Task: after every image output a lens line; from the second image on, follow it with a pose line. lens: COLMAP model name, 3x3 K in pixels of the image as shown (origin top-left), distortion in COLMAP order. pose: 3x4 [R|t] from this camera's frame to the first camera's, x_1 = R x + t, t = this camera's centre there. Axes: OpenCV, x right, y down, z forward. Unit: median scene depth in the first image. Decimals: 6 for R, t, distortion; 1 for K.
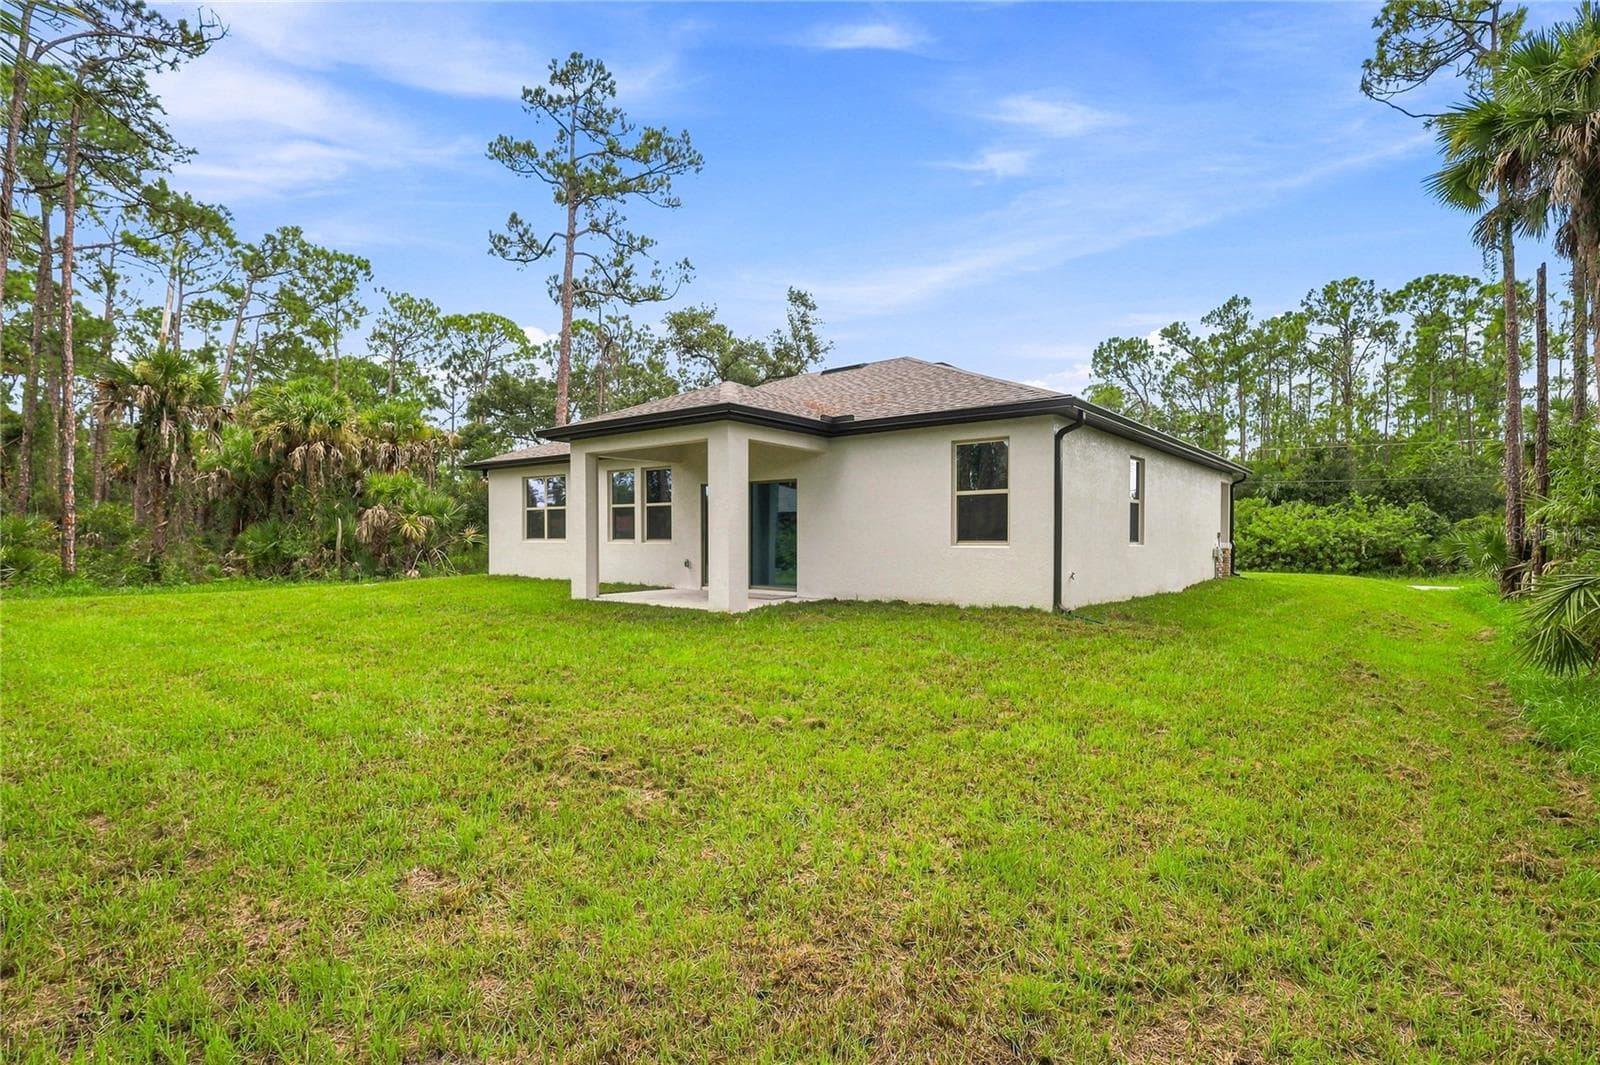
lens RADIAL K [[744.6, 0, 799.0], [0, 744.6, 539.2], [0, 0, 1]] dist [-0.001023, 0.000066]
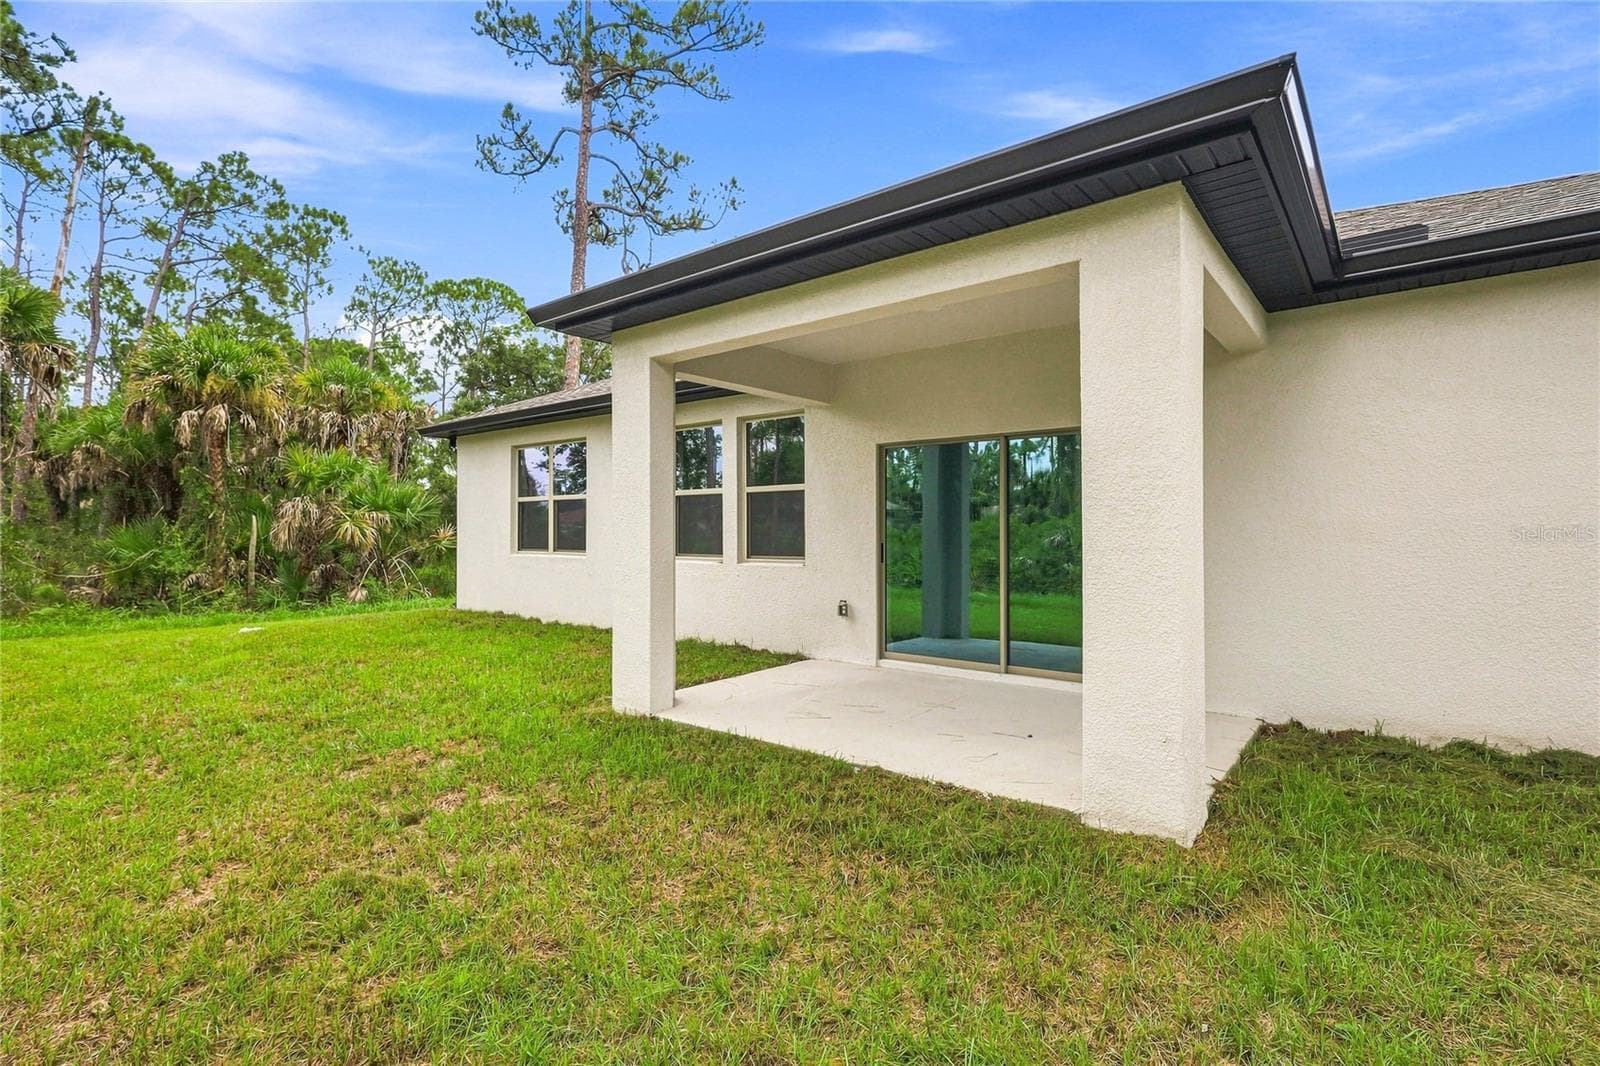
lens RADIAL K [[744.6, 0, 802.0], [0, 744.6, 524.3], [0, 0, 1]] dist [-0.001023, 0.000066]
pose [[0.999999, -0.001383, -0.000392, -0.085857], [0.001377, 0.999894, -0.014472, -0.007520], [0.000412, 0.014471, 0.999895, 0.249846]]
